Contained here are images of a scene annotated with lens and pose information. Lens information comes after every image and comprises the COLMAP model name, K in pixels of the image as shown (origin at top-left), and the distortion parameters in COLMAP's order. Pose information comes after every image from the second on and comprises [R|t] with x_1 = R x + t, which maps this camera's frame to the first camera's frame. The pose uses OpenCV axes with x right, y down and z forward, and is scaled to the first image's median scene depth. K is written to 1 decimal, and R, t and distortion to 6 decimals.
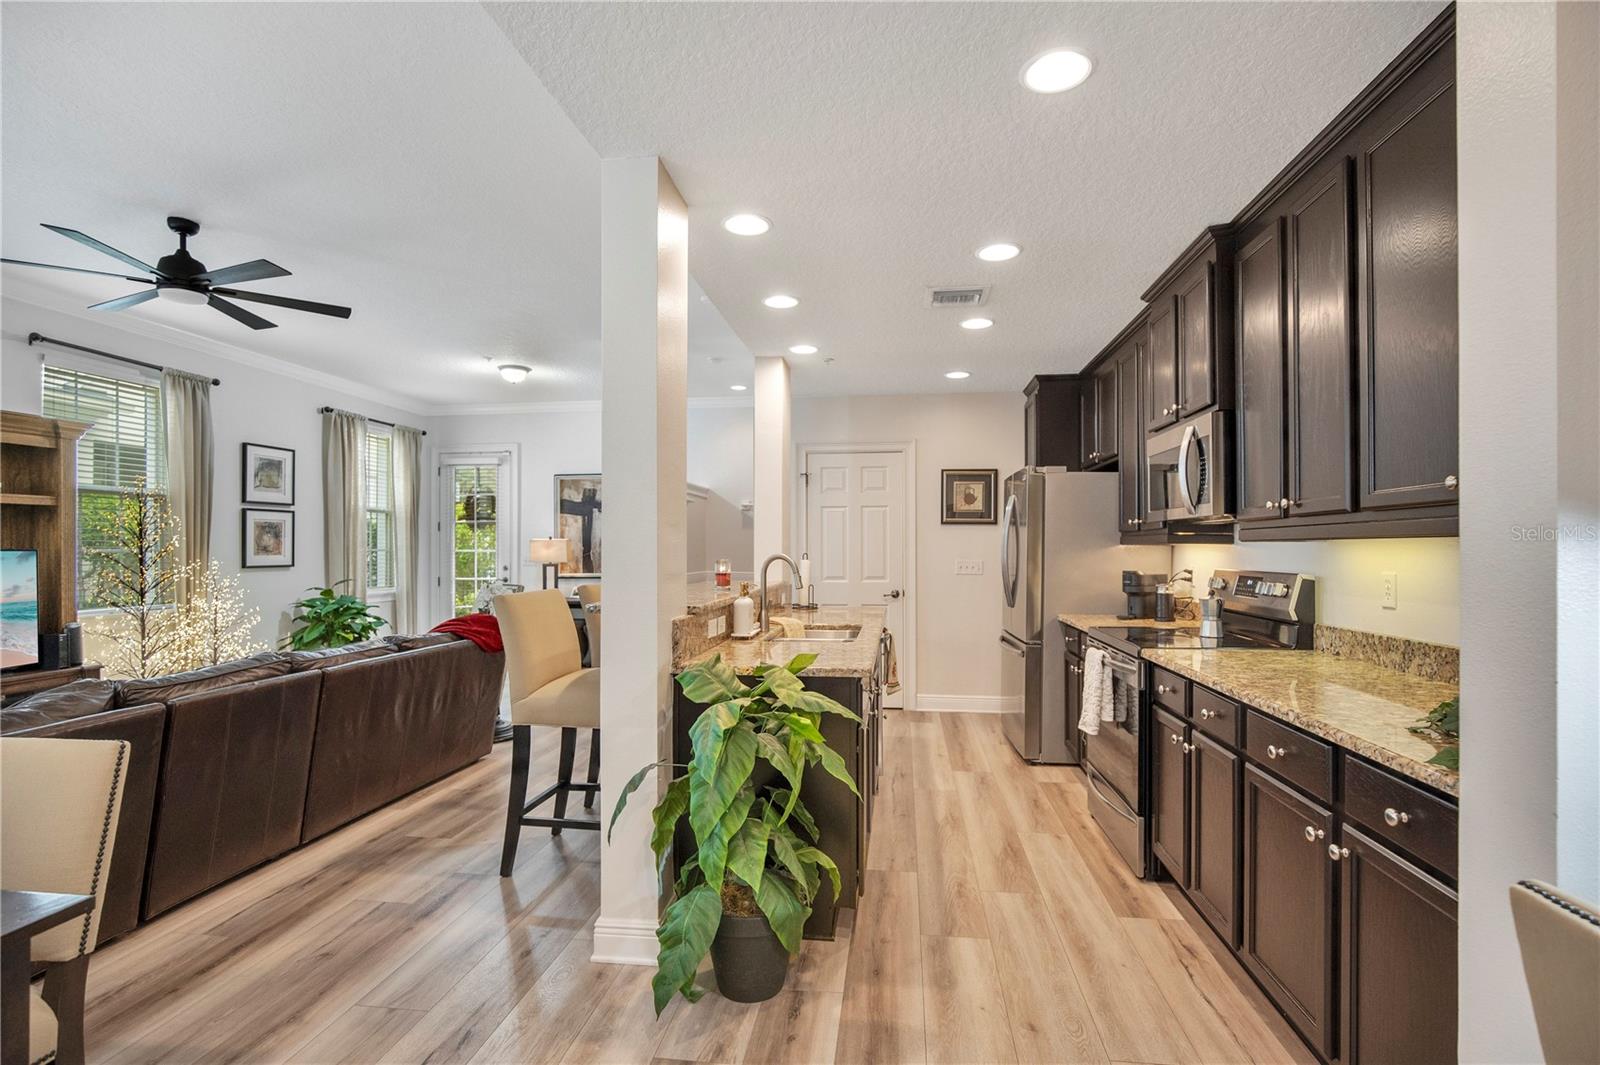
lens RADIAL K [[746.3, 0, 810.1], [0, 746.3, 545.9], [0, 0, 1]] dist [-0.025624, 0.006358]
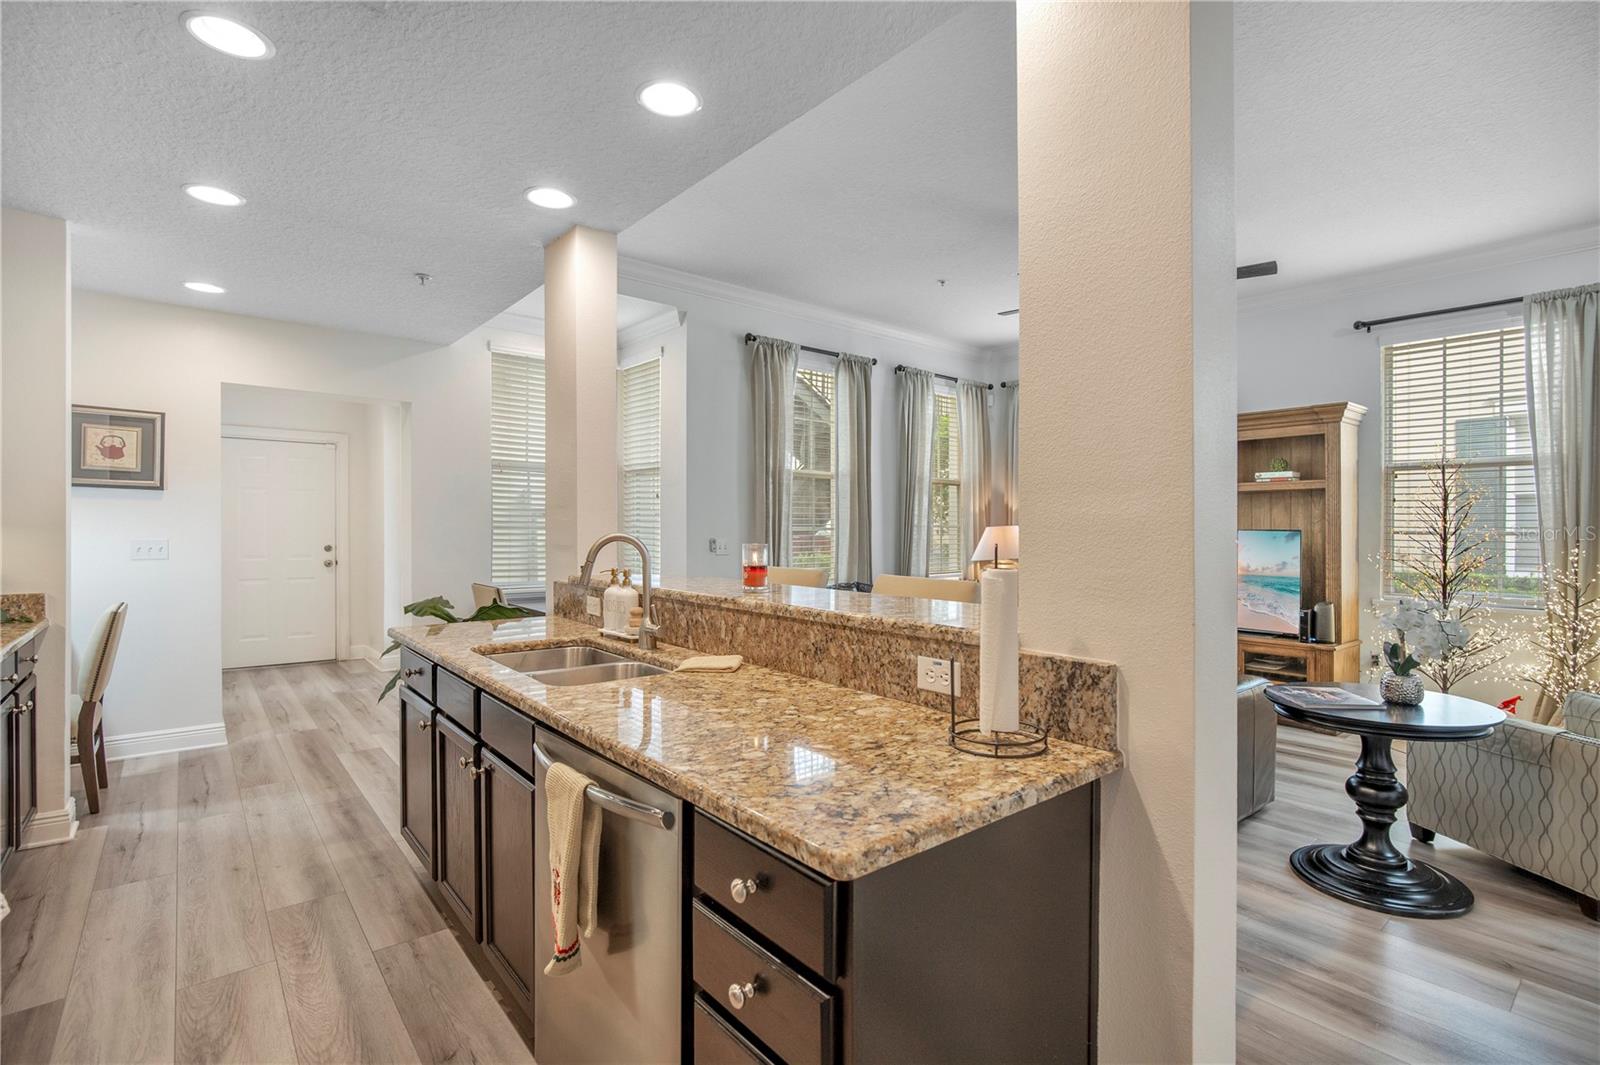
lens RADIAL K [[746.3, 0, 807.2], [0, 746.3, 524.6], [0, 0, 1]] dist [-0.025624, 0.006358]
pose [[-0.681983, -0.004034, -0.731357, 0.309953], [-0.004373, 0.999989, -0.001438, 0.002355], [0.731355, 0.002217, -0.681993, 1.452391]]
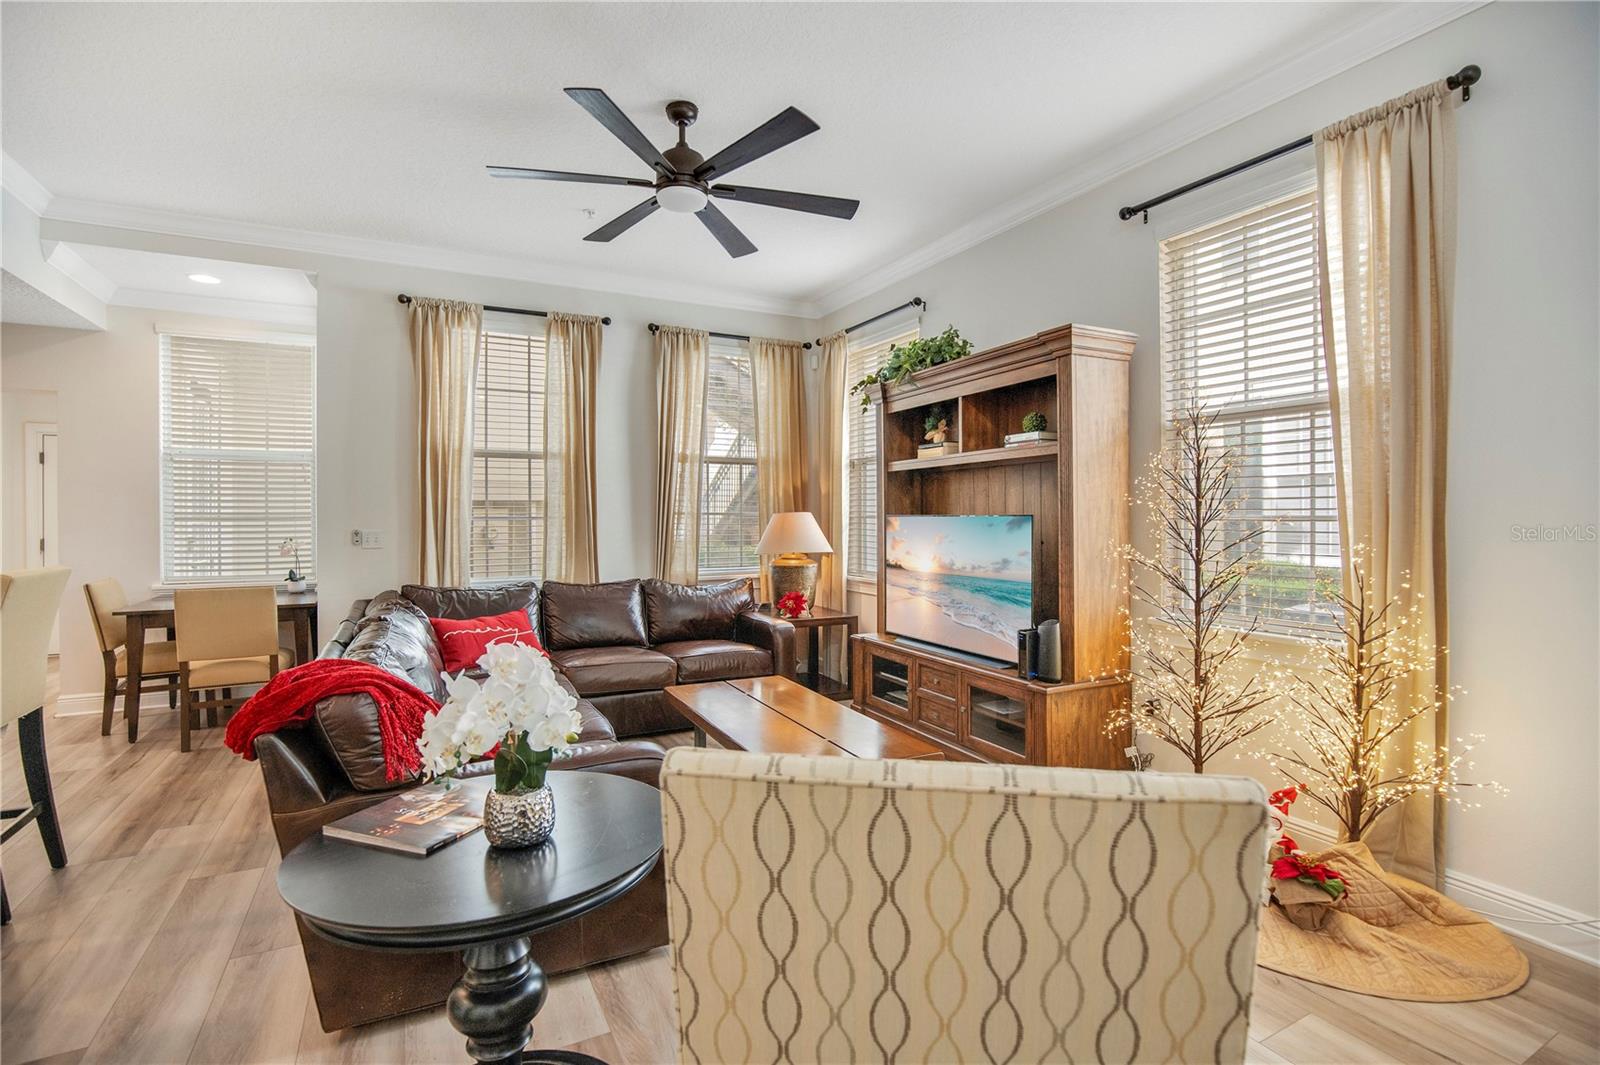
lens RADIAL K [[746.3, 0, 810.4], [0, 746.3, 511.4], [0, 0, 1]] dist [-0.025624, 0.006358]
pose [[-0.814763, 0.003827, -0.579782, -0.505378], [0.006817, 0.999972, -0.002980, 0.001865], [0.579754, -0.006381, -0.814766, 1.788245]]
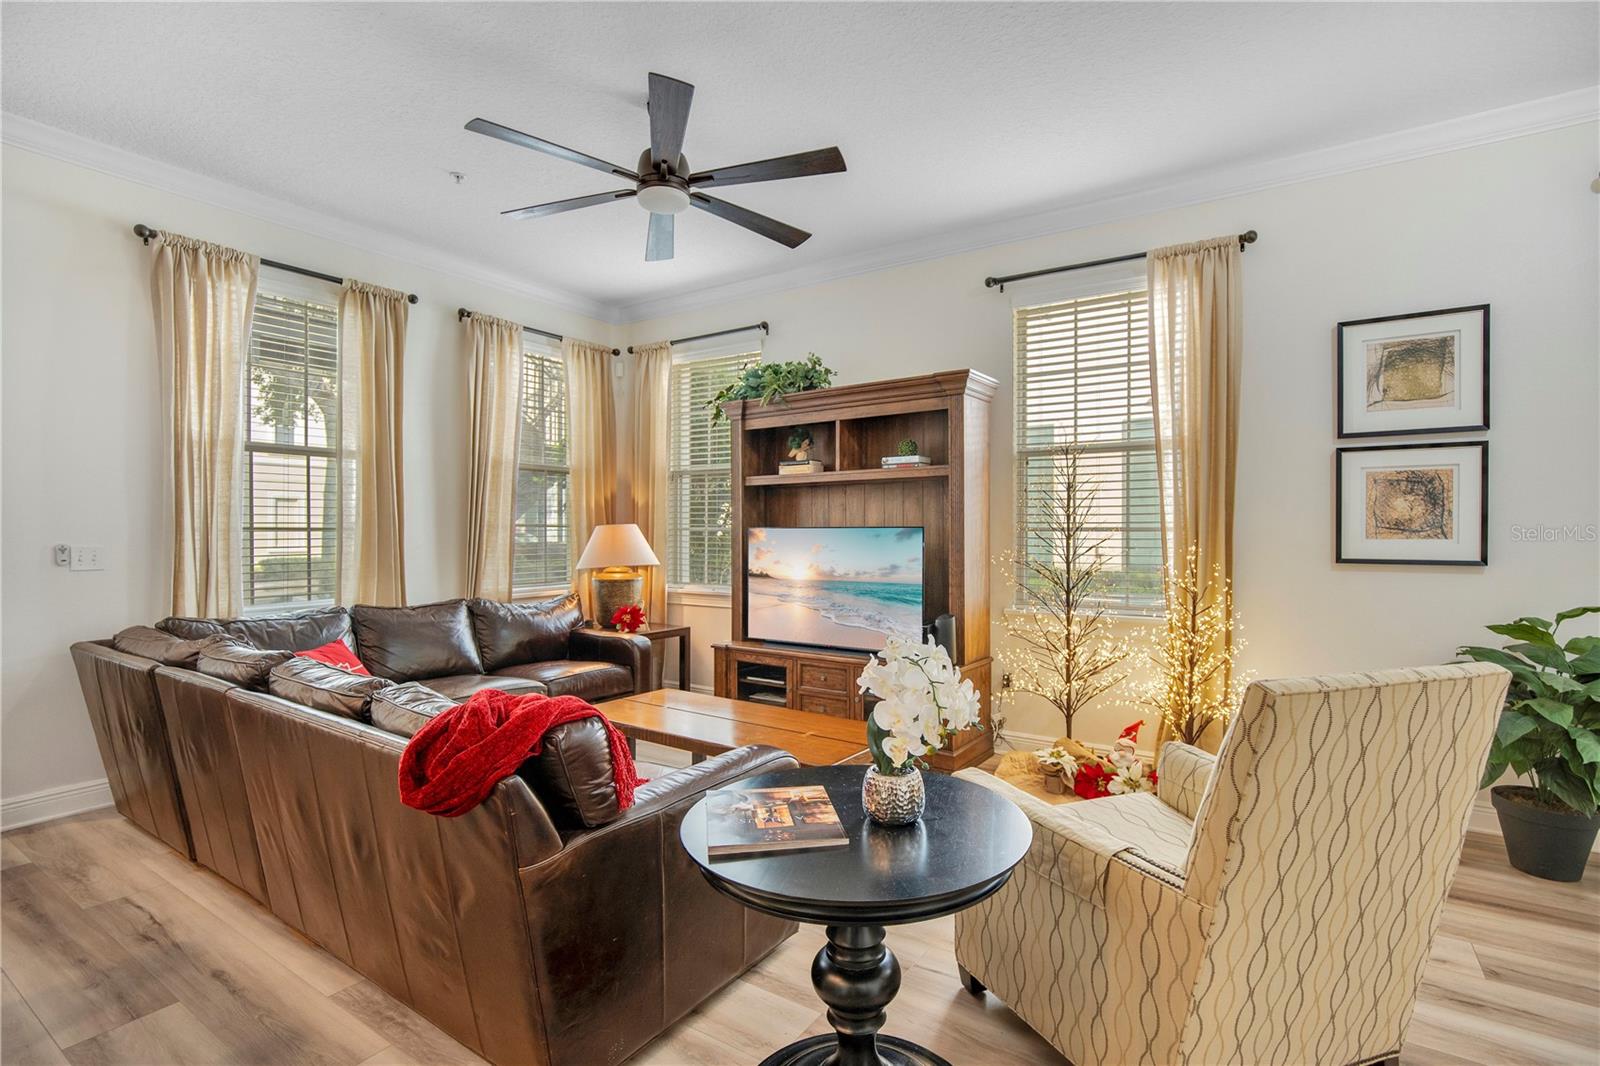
lens RADIAL K [[746.3, 0, 813.6], [0, 746.3, 536.7], [0, 0, 1]] dist [-0.025624, 0.006358]
pose [[-0.442538, 0.010783, -0.896685, -0.220662], [0.003015, 0.999940, 0.010536, 0.008318], [0.896745, 0.001959, -0.442544, 1.532938]]
